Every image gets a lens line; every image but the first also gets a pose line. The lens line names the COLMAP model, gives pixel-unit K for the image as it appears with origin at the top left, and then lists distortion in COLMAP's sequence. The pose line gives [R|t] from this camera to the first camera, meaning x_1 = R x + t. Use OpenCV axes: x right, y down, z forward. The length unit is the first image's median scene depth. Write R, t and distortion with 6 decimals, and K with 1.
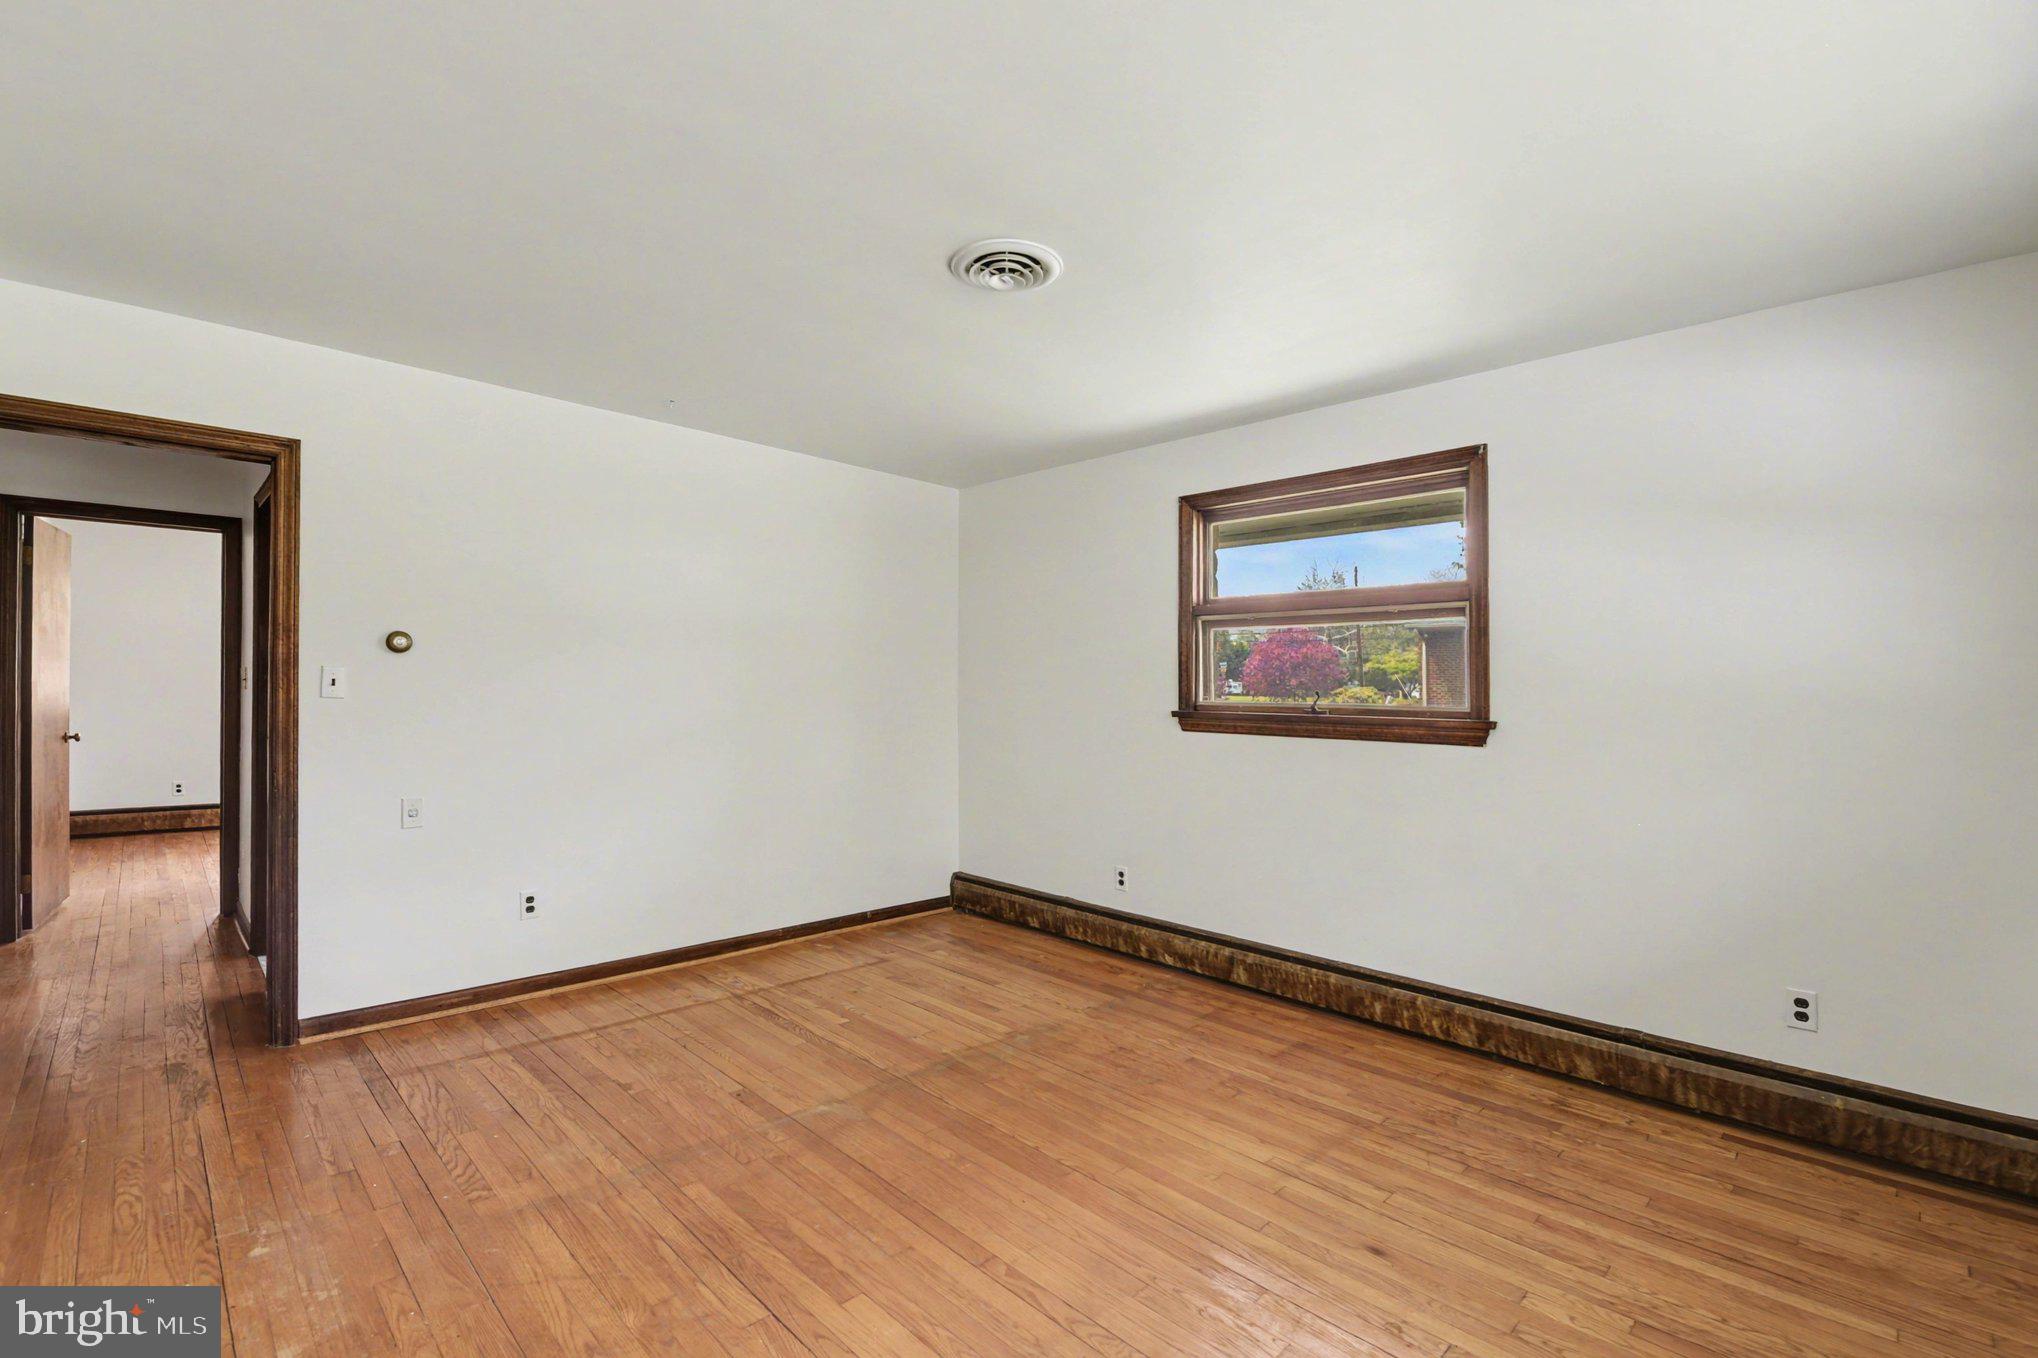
lens RADIAL K [[902.1, 0, 1017.0], [0, 902.1, 687.9], [0, 0, 1]] dist [-0.021958, -0.002099]
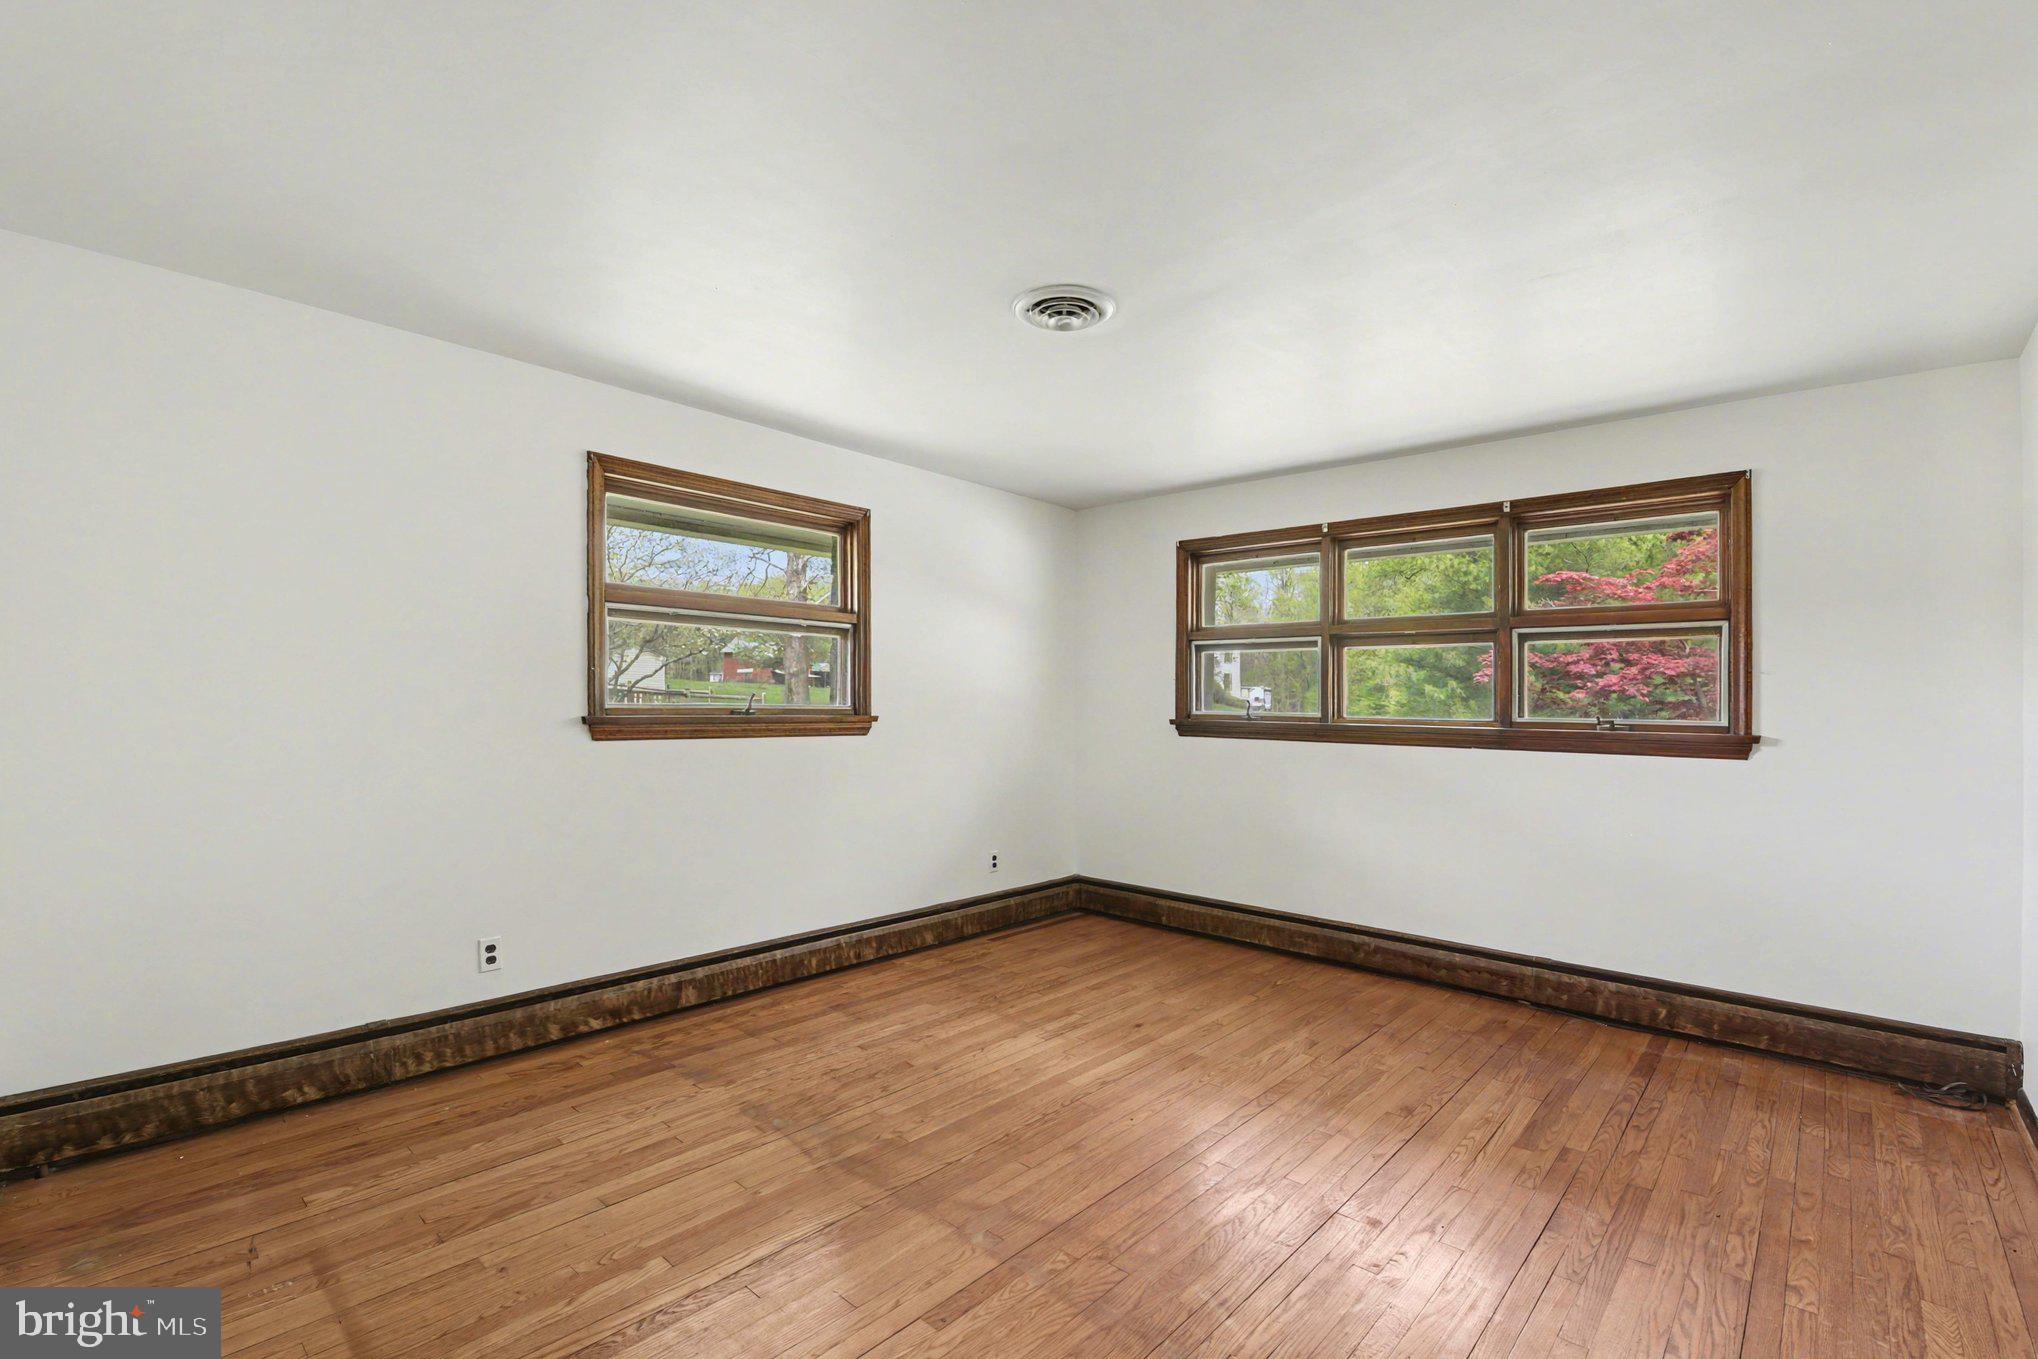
lens RADIAL K [[902.1, 0, 1028.6], [0, 902.1, 692.4], [0, 0, 1]] dist [-0.021958, -0.002099]
pose [[-0.069652, -0.013521, 0.997480, -0.794620], [-0.023813, 0.999646, 0.011888, -0.018674], [-0.997287, -0.022925, -0.069949, 0.812231]]
